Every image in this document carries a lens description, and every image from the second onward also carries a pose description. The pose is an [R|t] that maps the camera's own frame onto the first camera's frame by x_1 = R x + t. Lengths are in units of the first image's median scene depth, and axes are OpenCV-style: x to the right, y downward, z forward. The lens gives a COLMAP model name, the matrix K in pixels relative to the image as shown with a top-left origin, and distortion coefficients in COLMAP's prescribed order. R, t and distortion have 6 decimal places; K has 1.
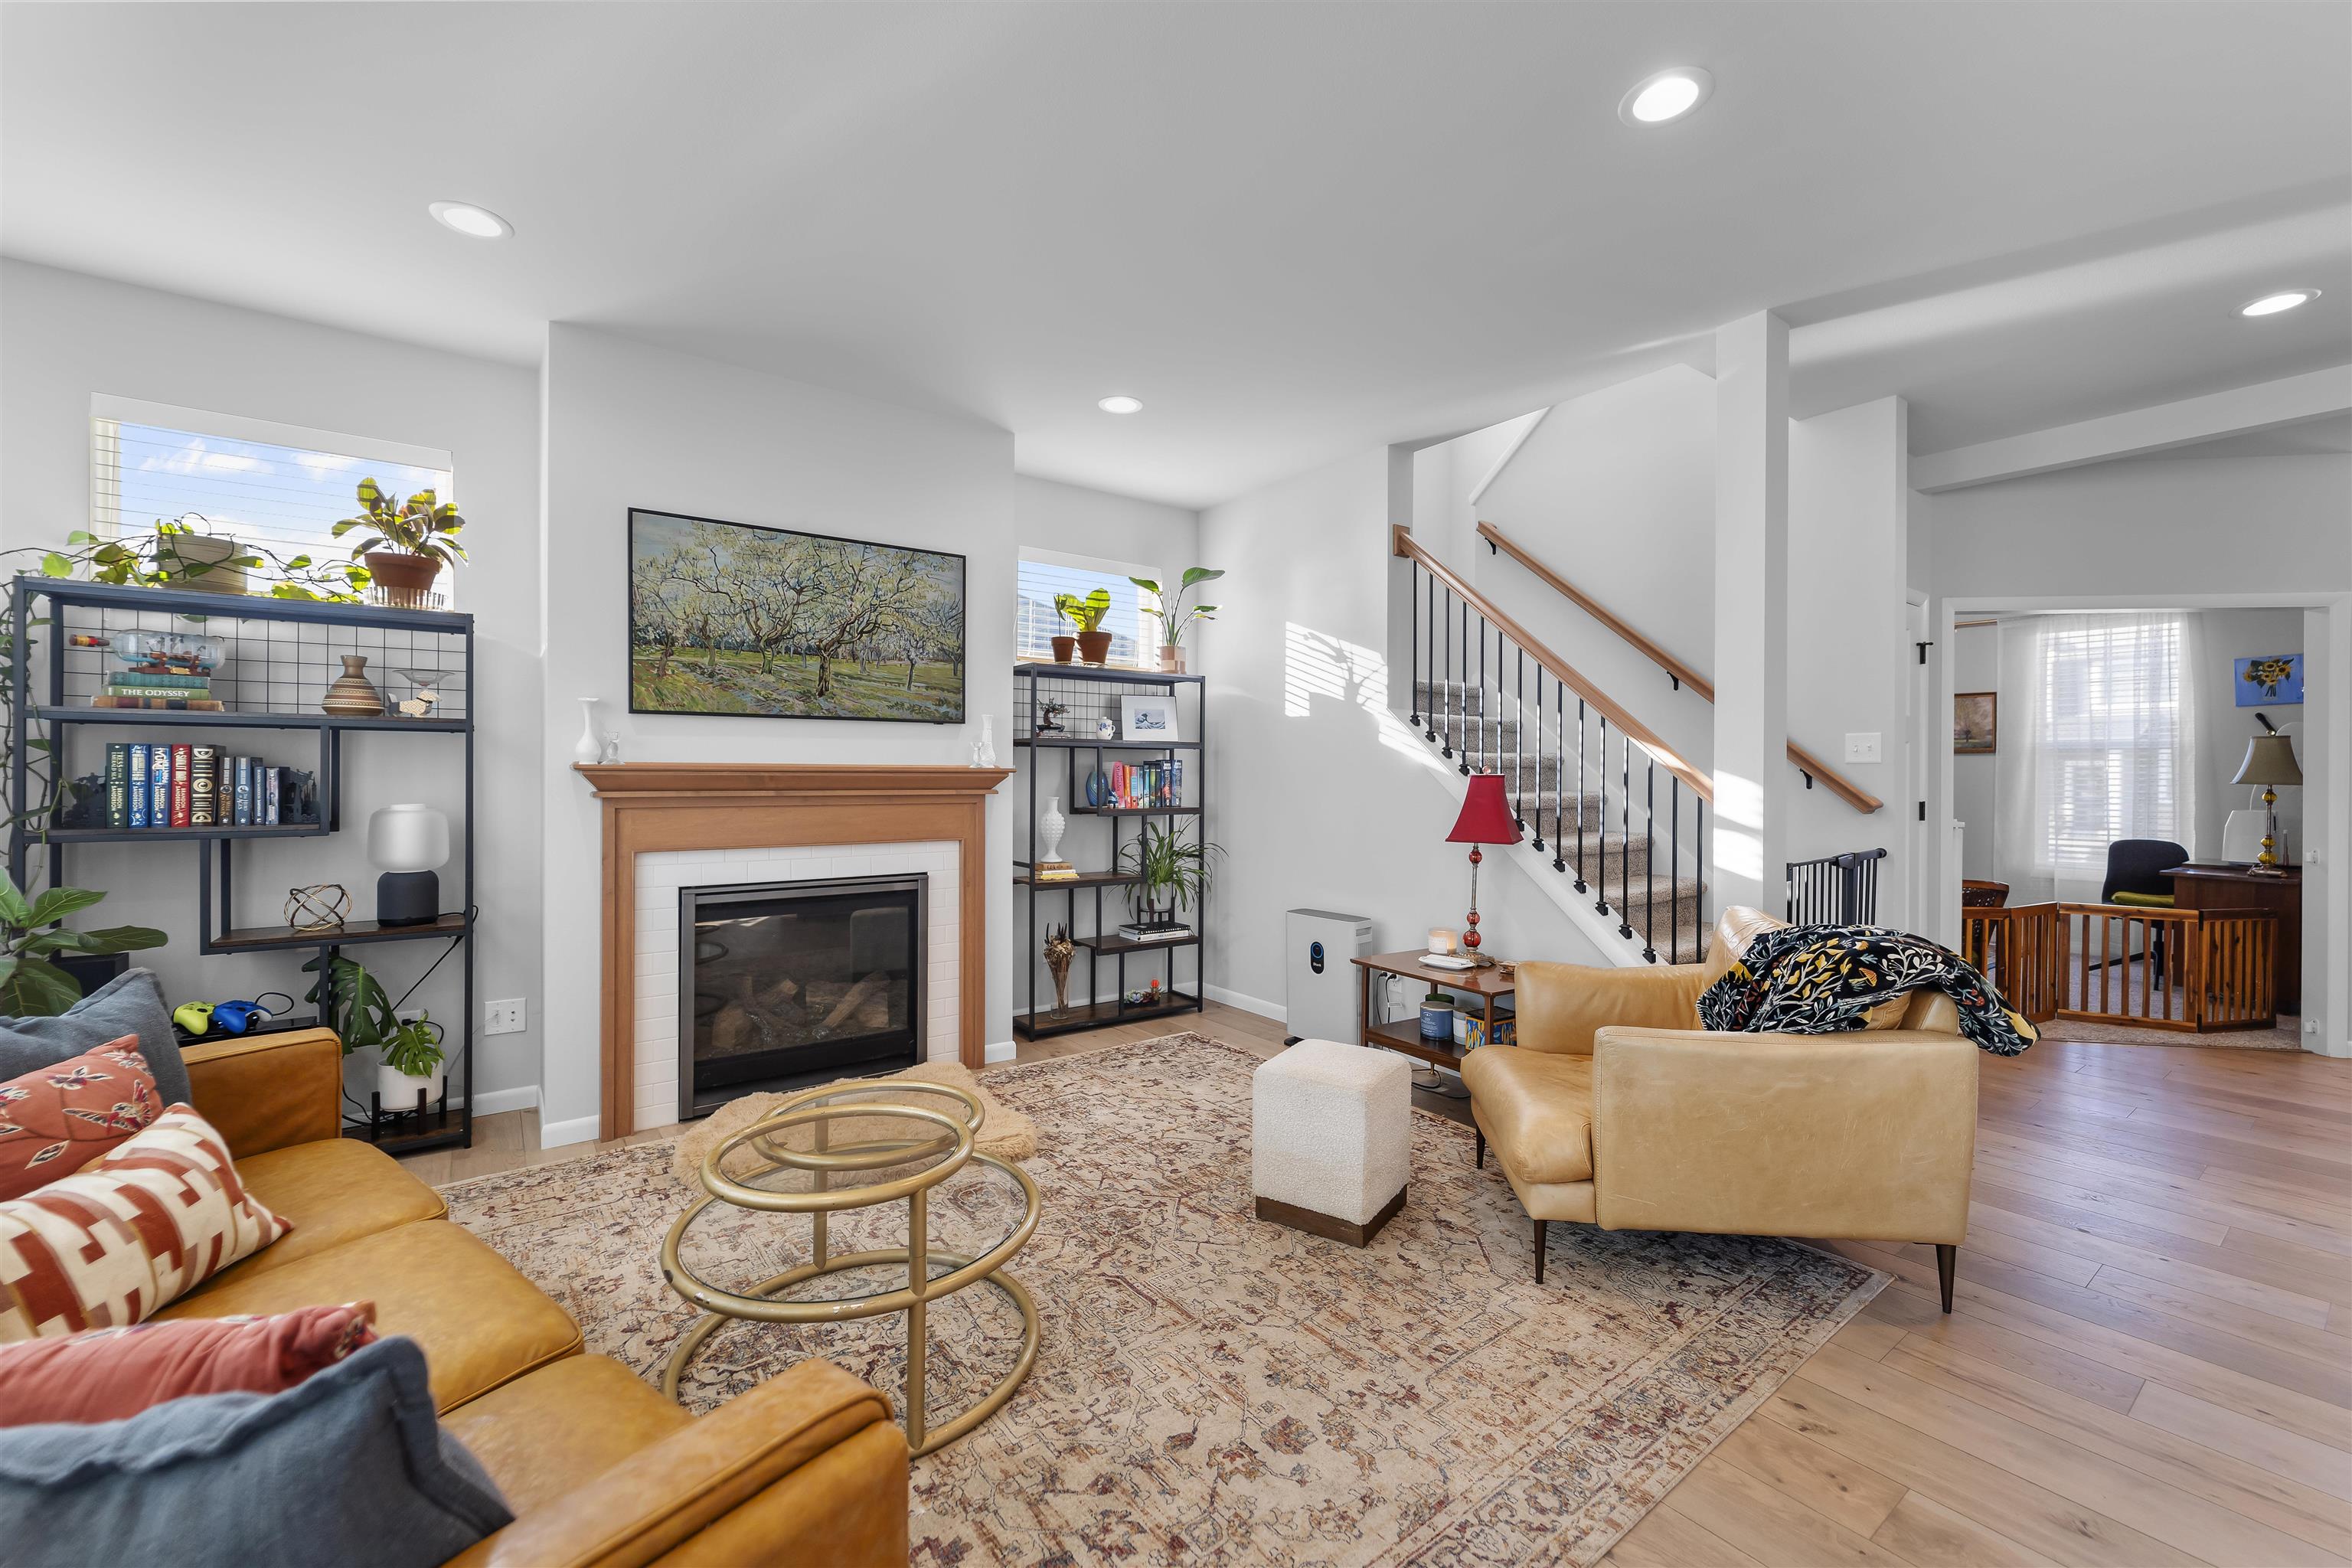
lens RADIAL K [[941.8, 0, 1176.0], [0, 941.8, 784.0], [0, 0, 1]] dist [-0.000387, -0.000168]
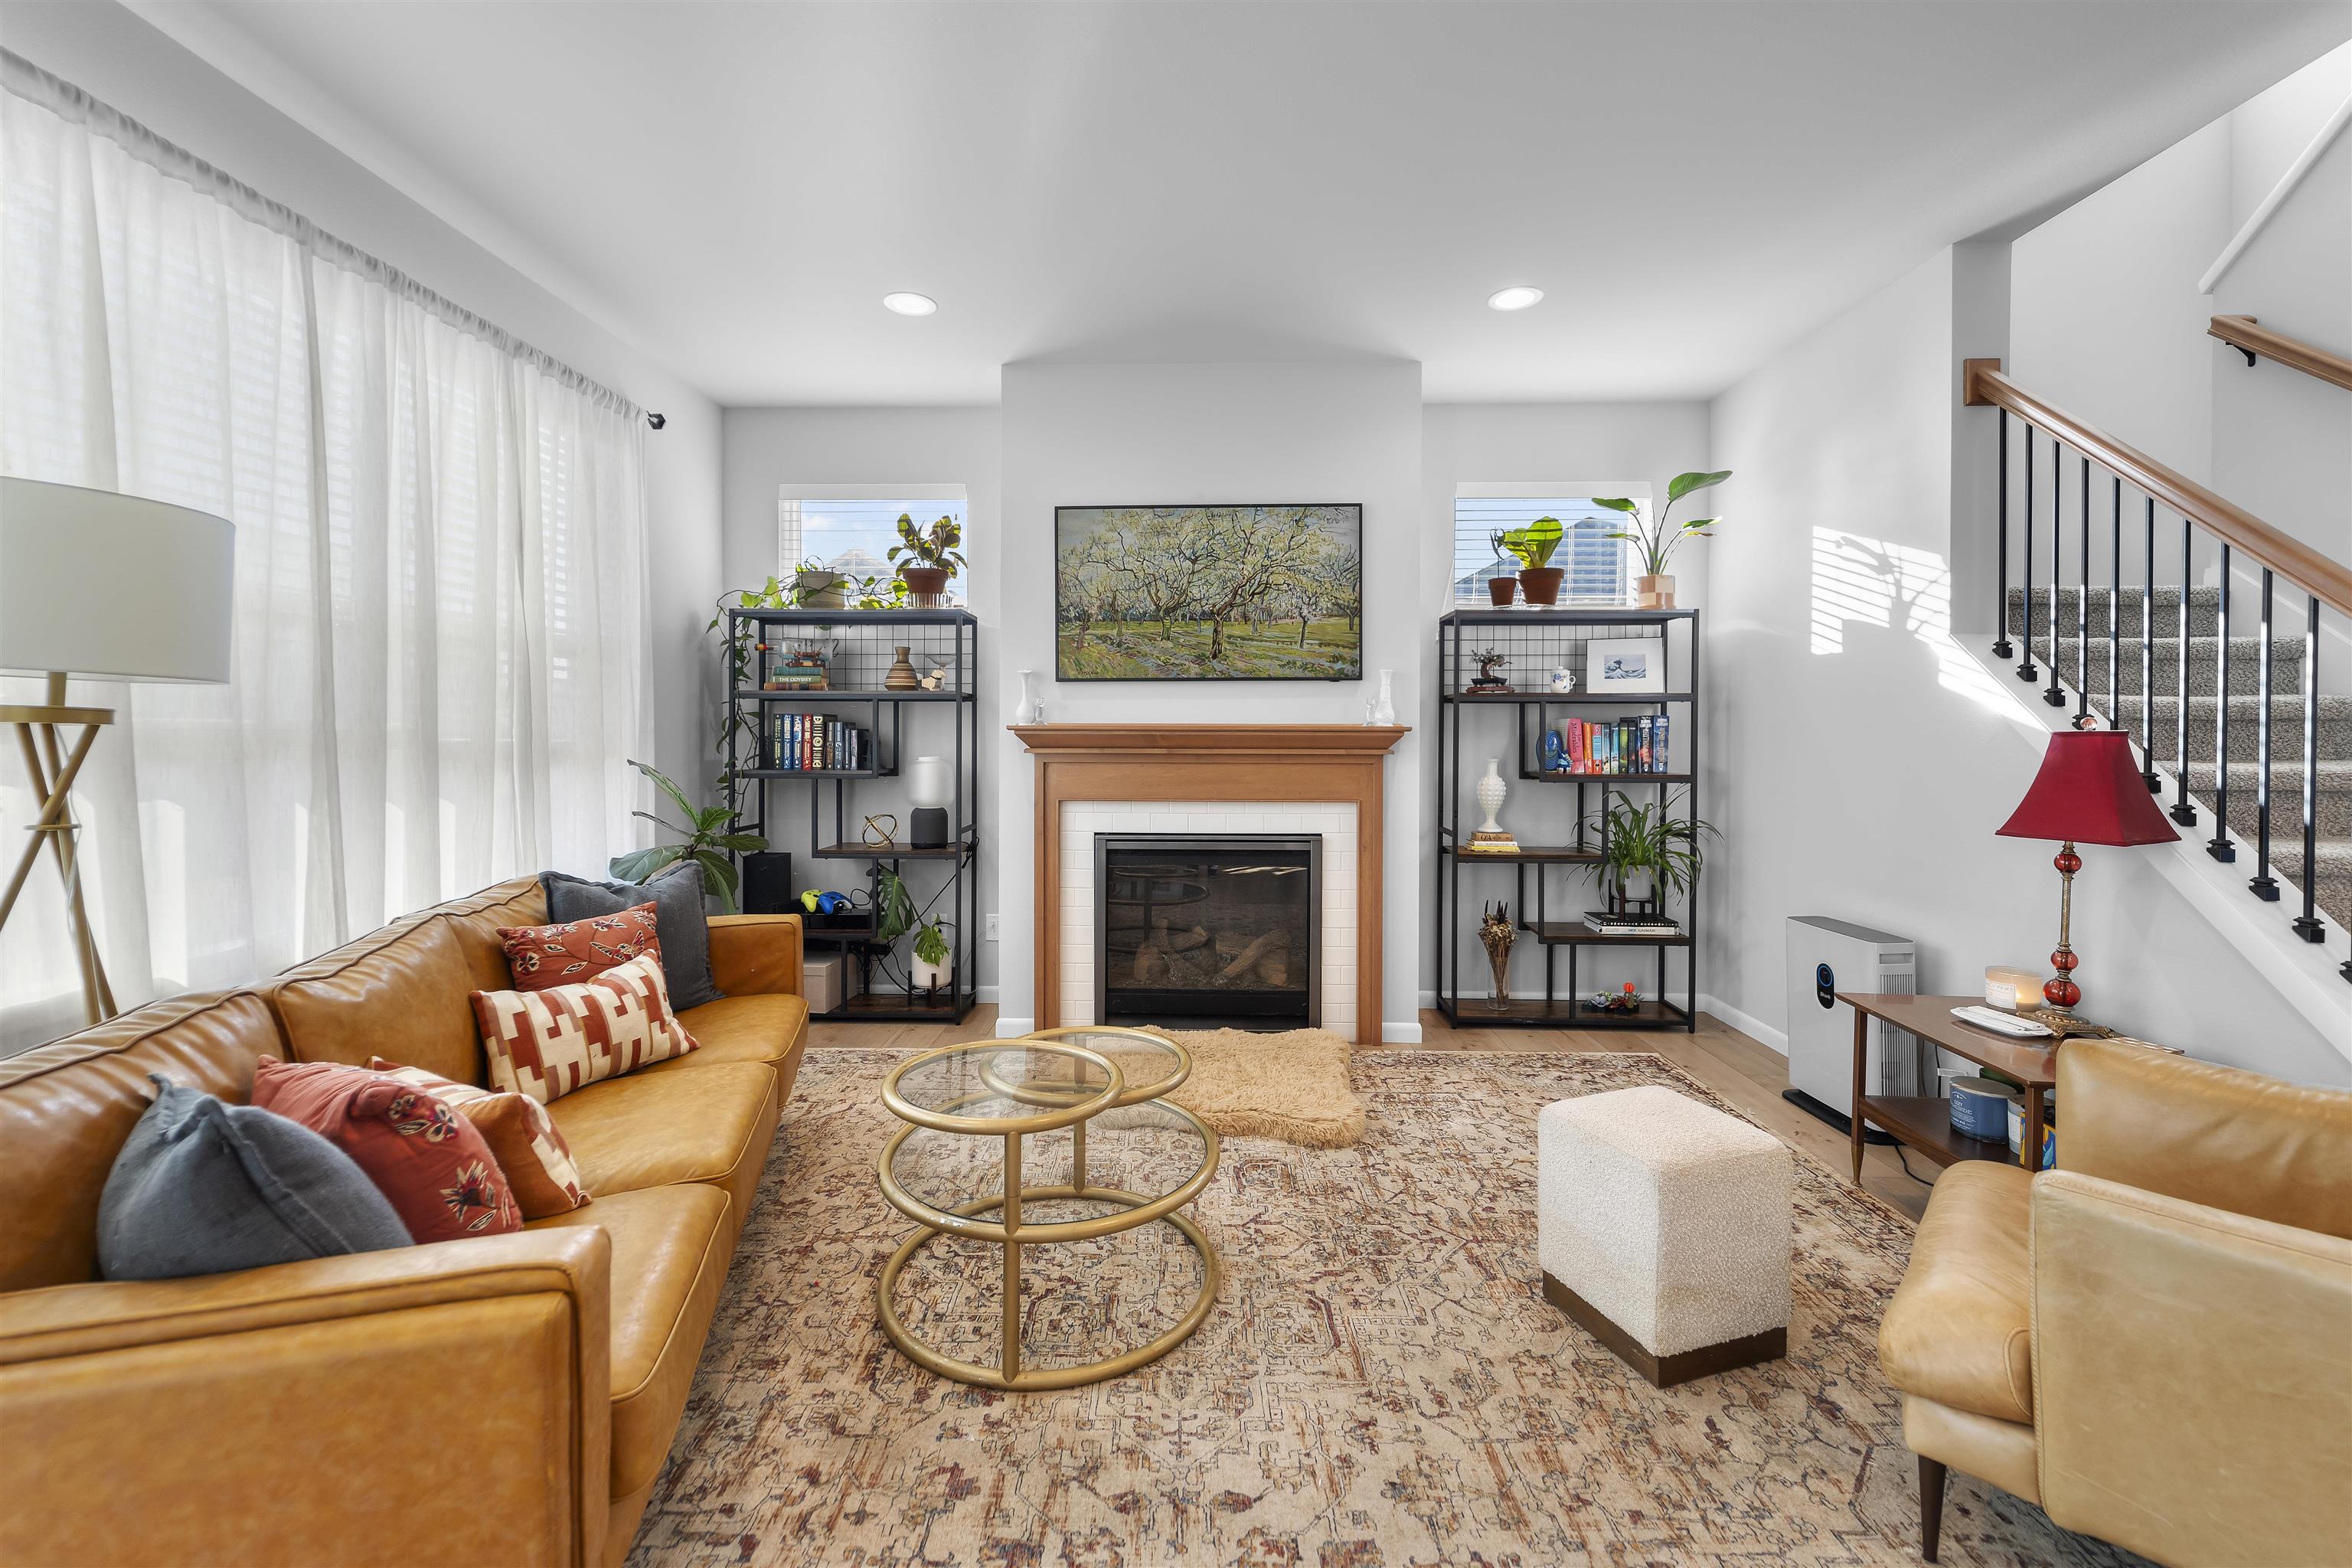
lens RADIAL K [[956.2, 0, 1178.8], [0, 956.2, 750.0], [0, 0, 1]] dist [-0.002013, 0.000213]
pose [[0.788077, 0.008429, -0.615519, 0.246191], [-0.005572, 0.999963, 0.006560, 0.001274], [0.615551, -0.001740, 0.788095, 0.137711]]
